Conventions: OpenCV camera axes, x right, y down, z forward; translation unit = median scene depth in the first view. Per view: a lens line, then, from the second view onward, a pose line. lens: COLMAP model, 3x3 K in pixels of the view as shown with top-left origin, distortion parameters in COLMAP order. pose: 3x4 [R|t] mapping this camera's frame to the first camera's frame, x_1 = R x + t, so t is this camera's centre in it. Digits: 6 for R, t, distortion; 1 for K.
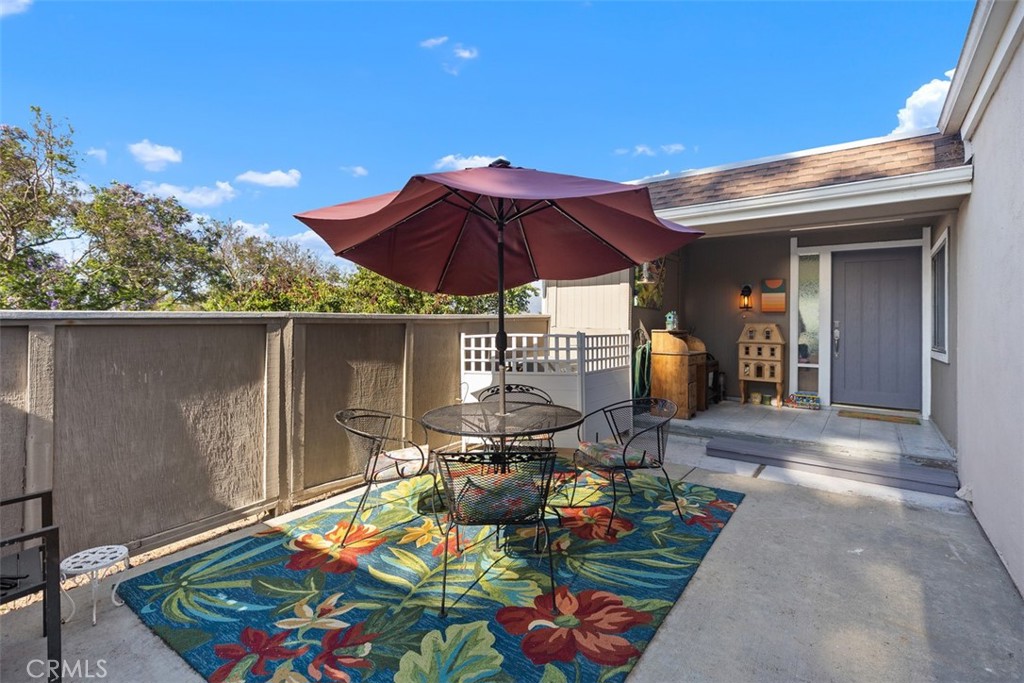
lens RADIAL K [[476.7, 0, 509.7], [0, 476.7, 318.3], [0, 0, 1]] dist [-0.000420, -0.000102]
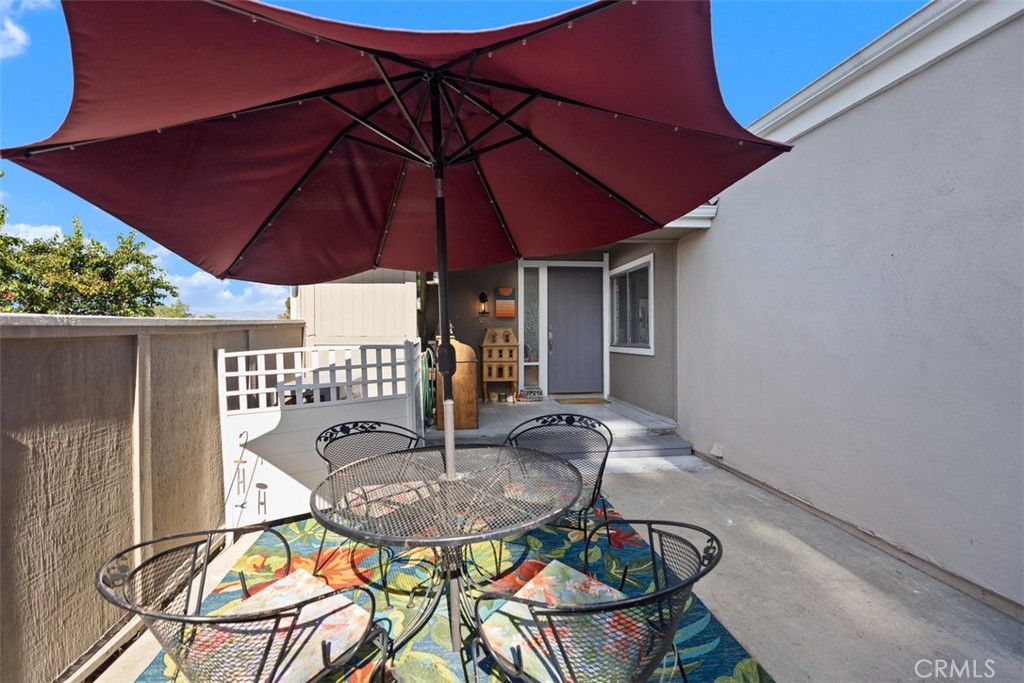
lens RADIAL K [[453.4, 0, 510.1], [0, 453.4, 336.3], [0, 0, 1]] dist [0.001602, 0.000101]
pose [[0.716906, -0.025403, 0.696707, -0.235600], [0.007372, 0.999556, 0.028860, 0.000684], [-0.697131, -0.015554, 0.716775, 0.337595]]
